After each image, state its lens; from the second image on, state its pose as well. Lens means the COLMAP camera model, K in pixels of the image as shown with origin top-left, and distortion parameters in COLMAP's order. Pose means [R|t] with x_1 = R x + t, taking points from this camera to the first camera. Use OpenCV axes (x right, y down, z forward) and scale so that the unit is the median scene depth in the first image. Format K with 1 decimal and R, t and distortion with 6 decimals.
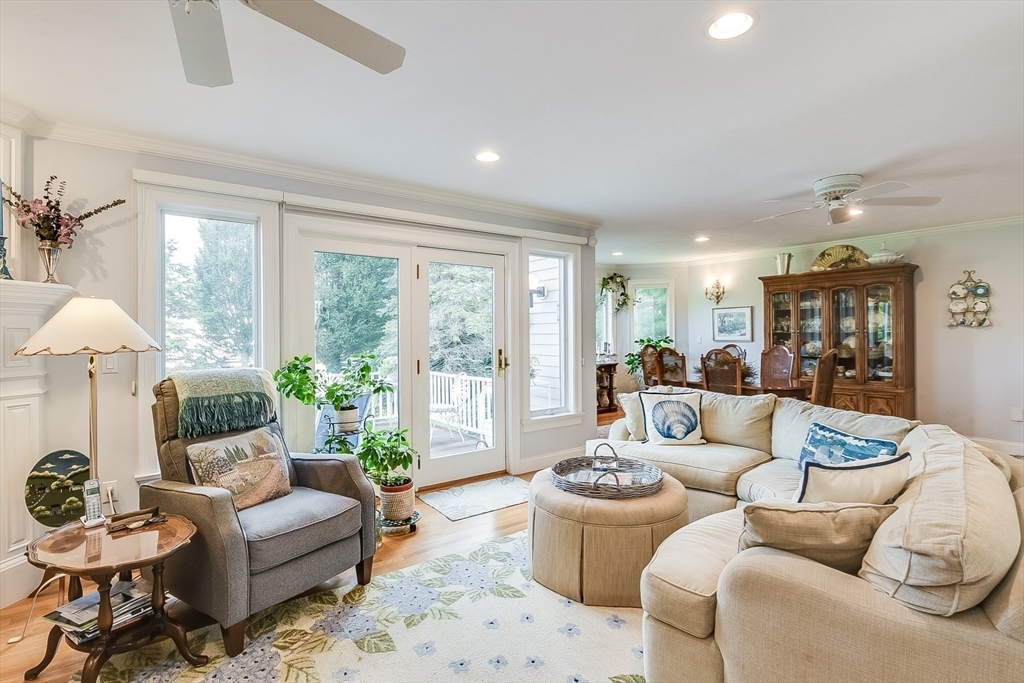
lens RADIAL K [[480.7, 0, 508.8], [0, 480.7, 336.7], [0, 0, 1]] dist [-0.004448, -0.002695]
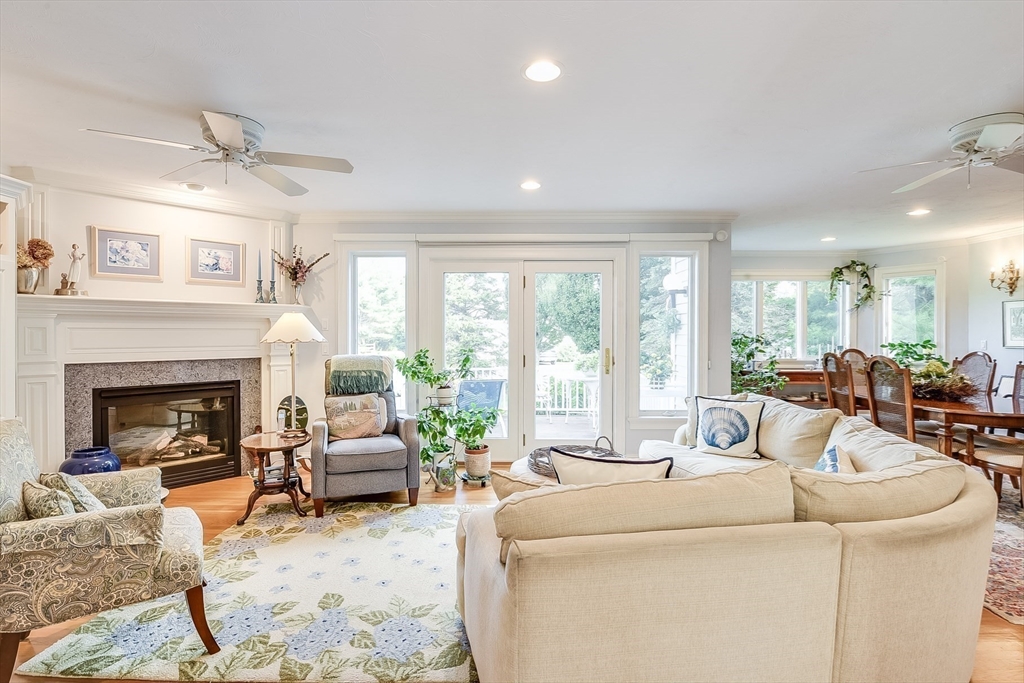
lens RADIAL K [[480.7, 0, 514.1], [0, 480.7, 345.9], [0, 0, 1]] dist [-0.004448, -0.002695]
pose [[0.806958, 0.022942, -0.590164, 0.608222], [-0.010653, 0.999648, 0.024293, -0.005161], [0.590513, -0.013316, 0.806918, 0.010620]]
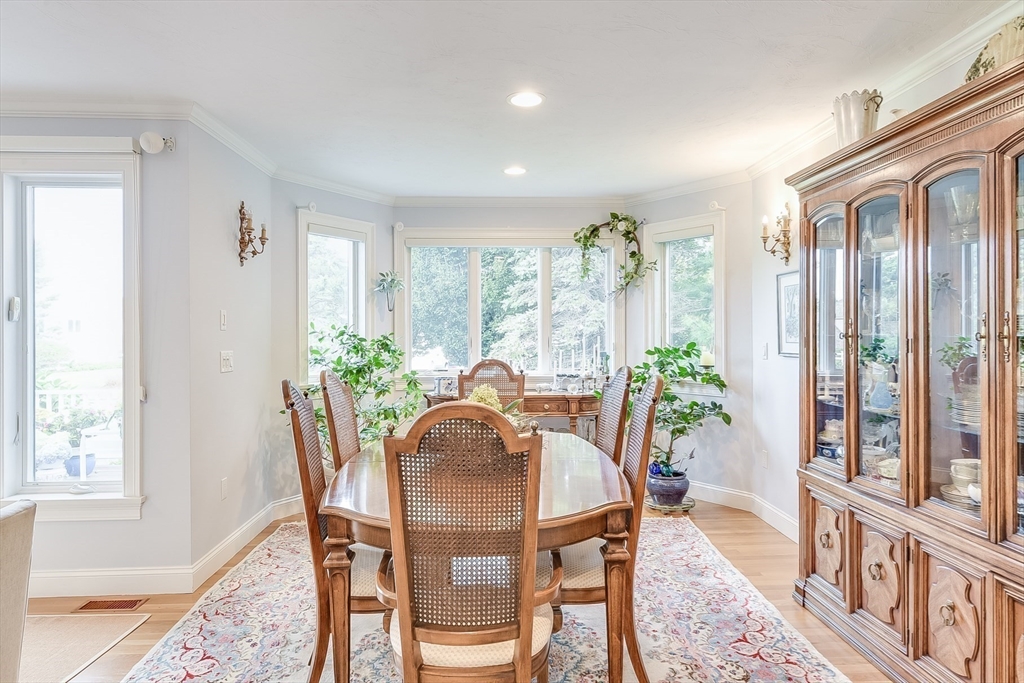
lens RADIAL K [[616.9, 0, 511.1], [0, 616.9, 339.0], [0, 0, 1]] dist [-0.001143, 0.002384]
pose [[0.840501, 0.007335, -0.541760, 1.214149], [-0.004837, 0.999970, 0.006035, -0.014891], [0.541788, -0.002452, 0.840512, 1.030239]]
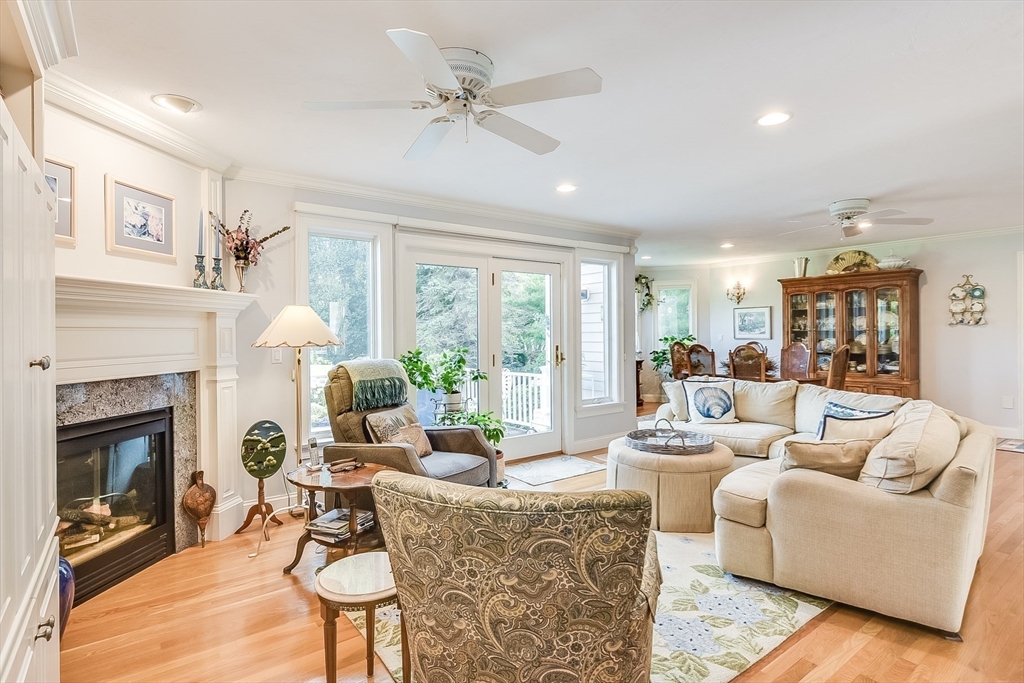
lens RADIAL K [[511.6, 0, 510.3], [0, 511.6, 340.5], [0, 0, 1]] dist [0.001890, -0.000757]
pose [[0.999928, -0.002058, 0.011859, -0.195451], [0.001956, 0.999961, 0.008633, 0.004423], [-0.011876, -0.008609, 0.999892, -0.301745]]
